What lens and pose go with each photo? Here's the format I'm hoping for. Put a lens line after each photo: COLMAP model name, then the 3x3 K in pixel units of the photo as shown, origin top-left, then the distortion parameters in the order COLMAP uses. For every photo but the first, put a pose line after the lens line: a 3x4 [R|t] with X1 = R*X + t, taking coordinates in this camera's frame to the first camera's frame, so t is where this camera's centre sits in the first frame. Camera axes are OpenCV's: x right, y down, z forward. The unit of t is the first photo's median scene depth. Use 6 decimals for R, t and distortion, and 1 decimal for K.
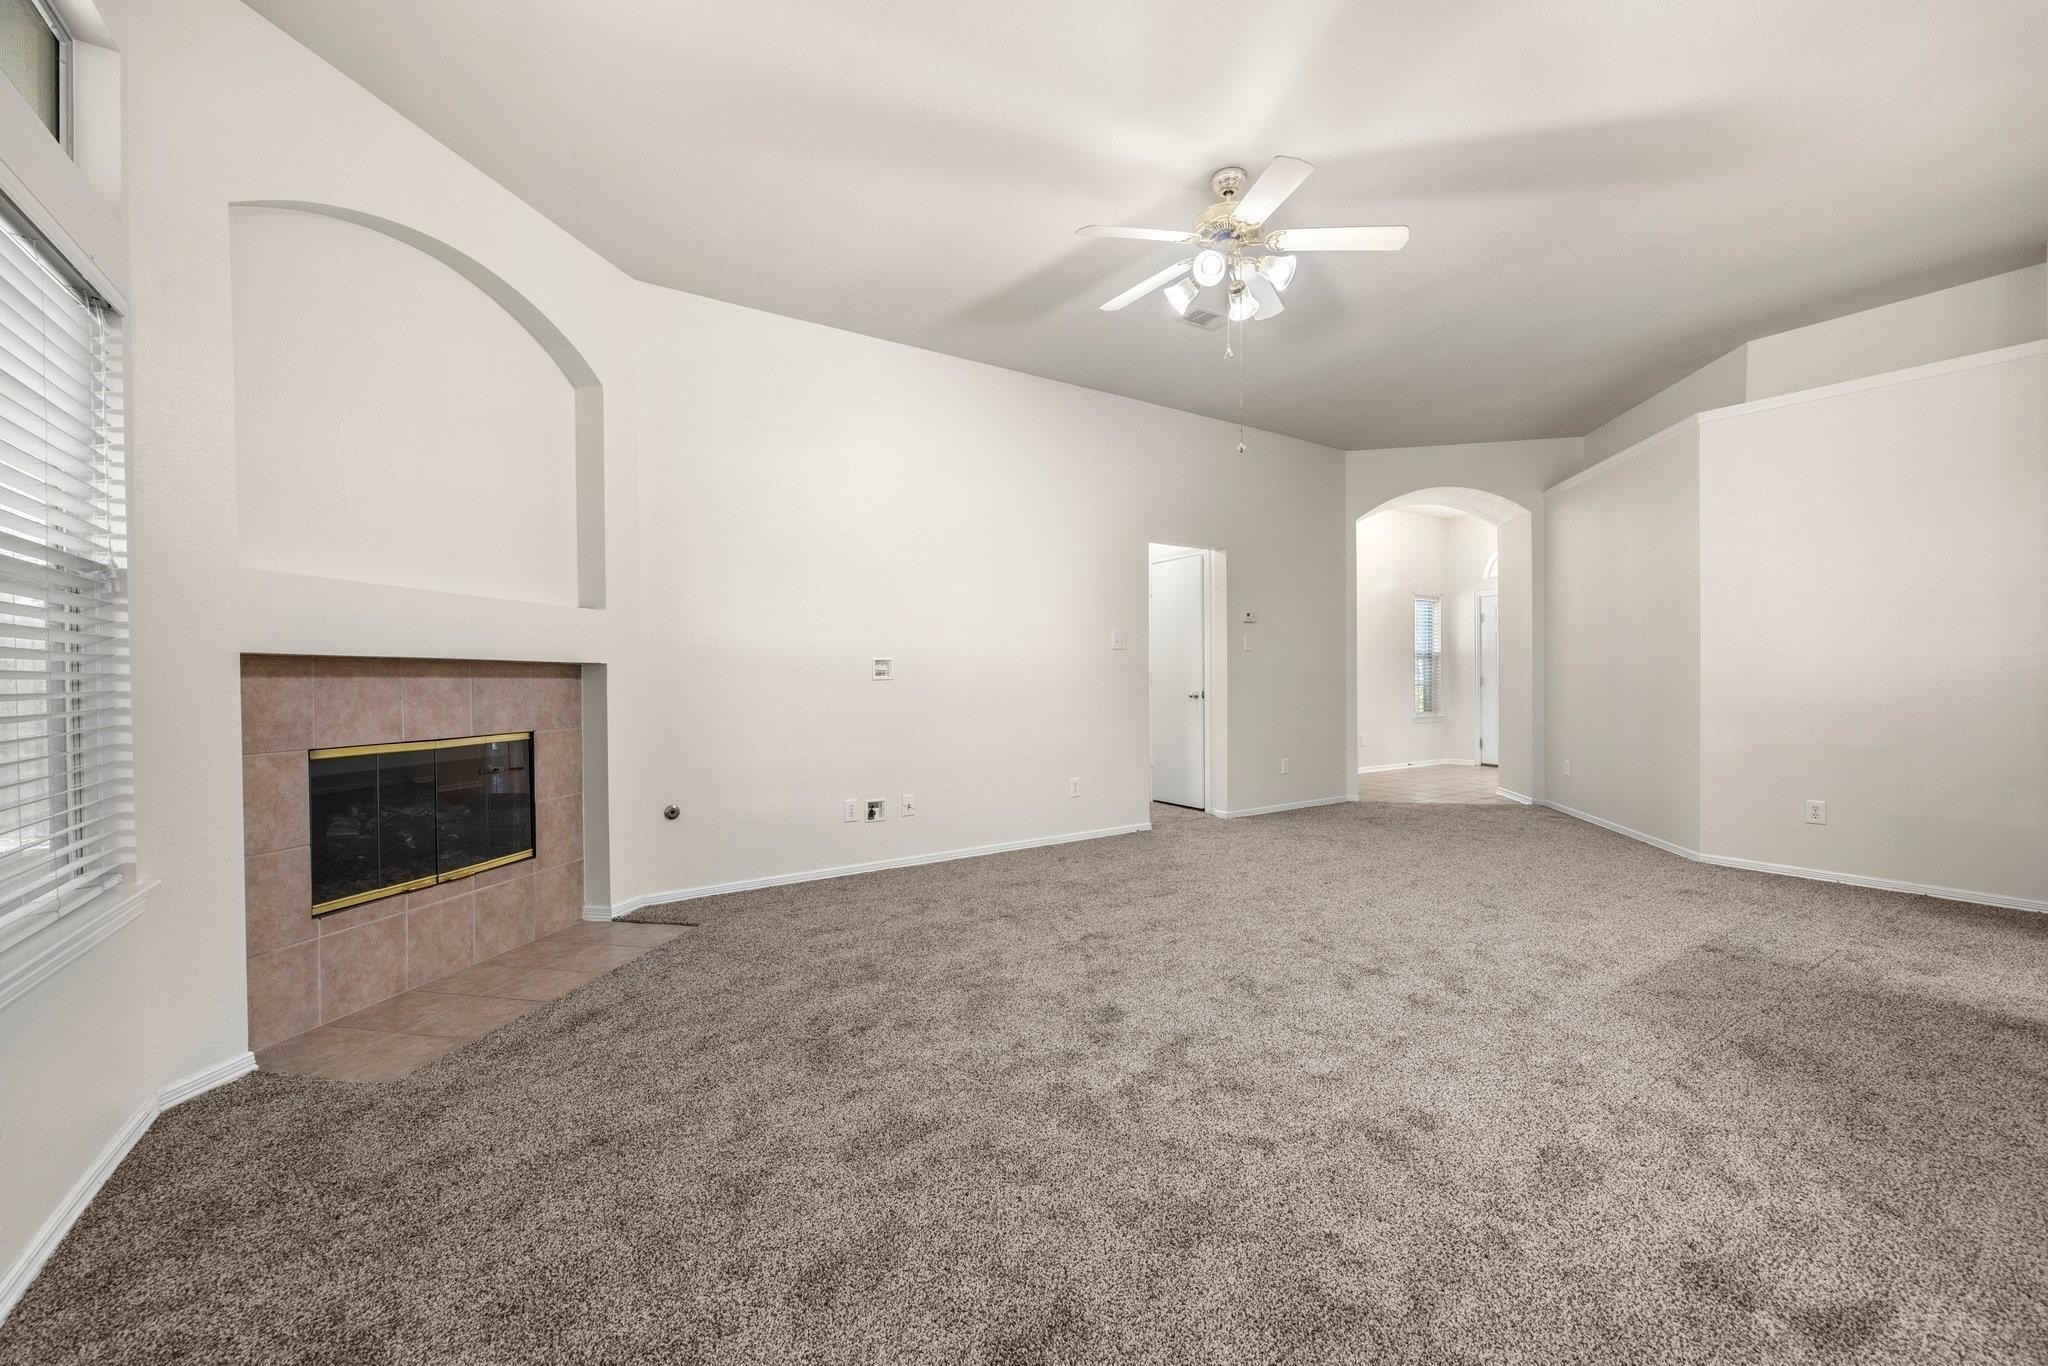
lens RADIAL K [[825.6, 0, 1034.3], [0, 825.6, 683.7], [0, 0, 1]] dist [-0.000743, -0.000164]
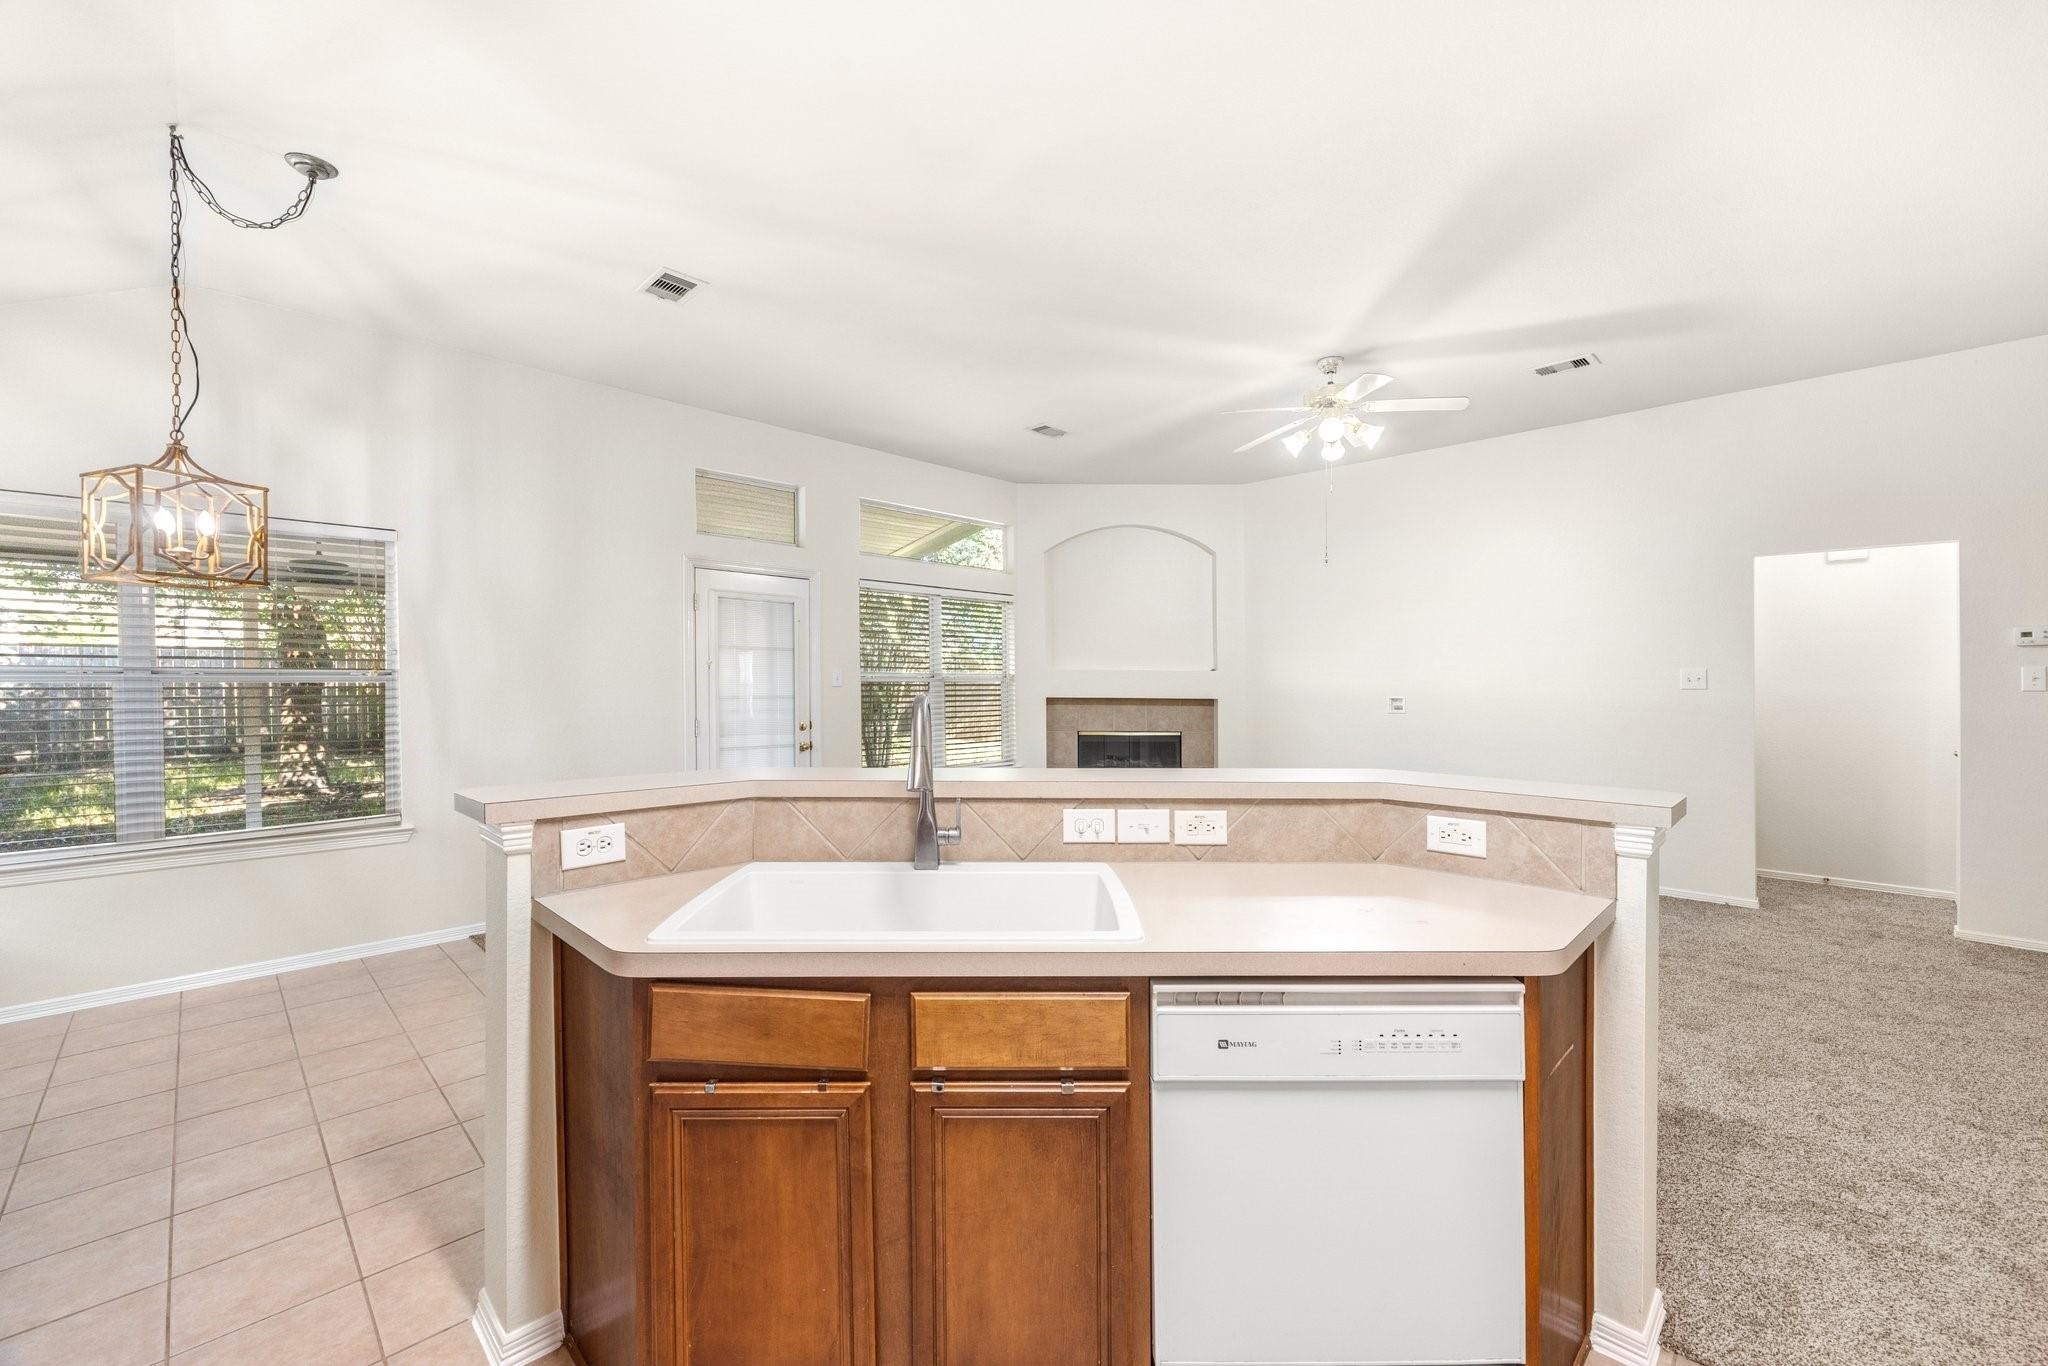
lens RADIAL K [[825.6, 0, 1020.1], [0, 825.6, 678.0], [0, 0, 1]] dist [-0.000743, -0.000164]
pose [[0.184889, 0.004814, -0.982748, 1.530853], [-0.011287, 0.999932, 0.002774, -0.088509], [0.982695, 0.010580, 0.184931, 0.252718]]
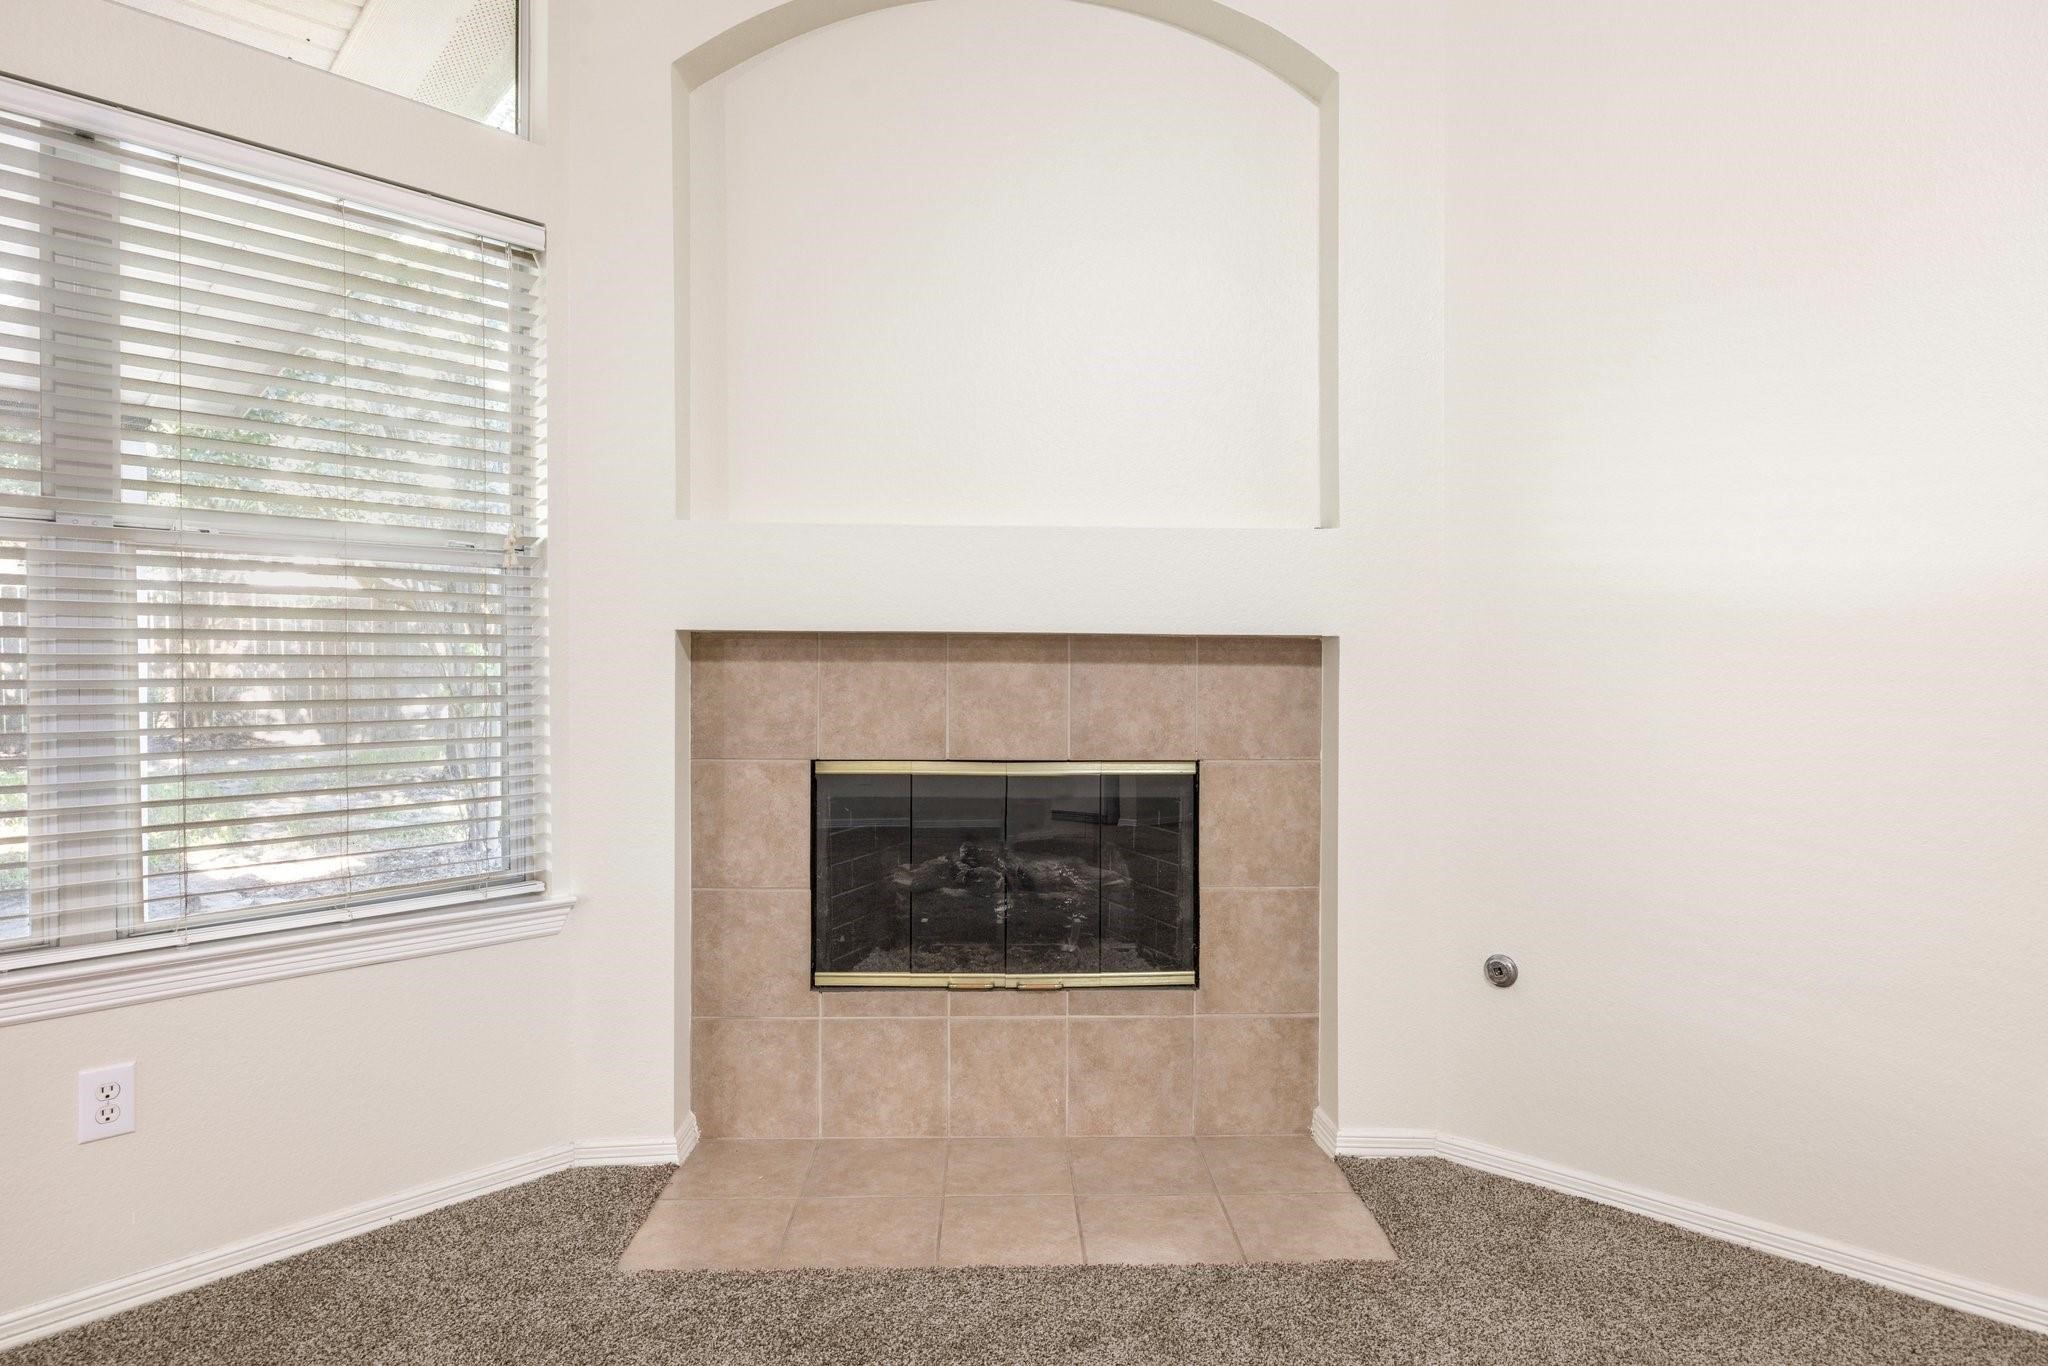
lens RADIAL K [[1166.3, 0, 1019.6], [0, 1166.3, 673.6], [0, 0, 1]] dist [0.003967, -0.000408]
pose [[0.213509, 0.021066, -0.976714, 0.148223], [-0.011809, 0.999750, 0.018981, -0.015938], [0.976870, 0.007481, 0.213704, 0.814015]]
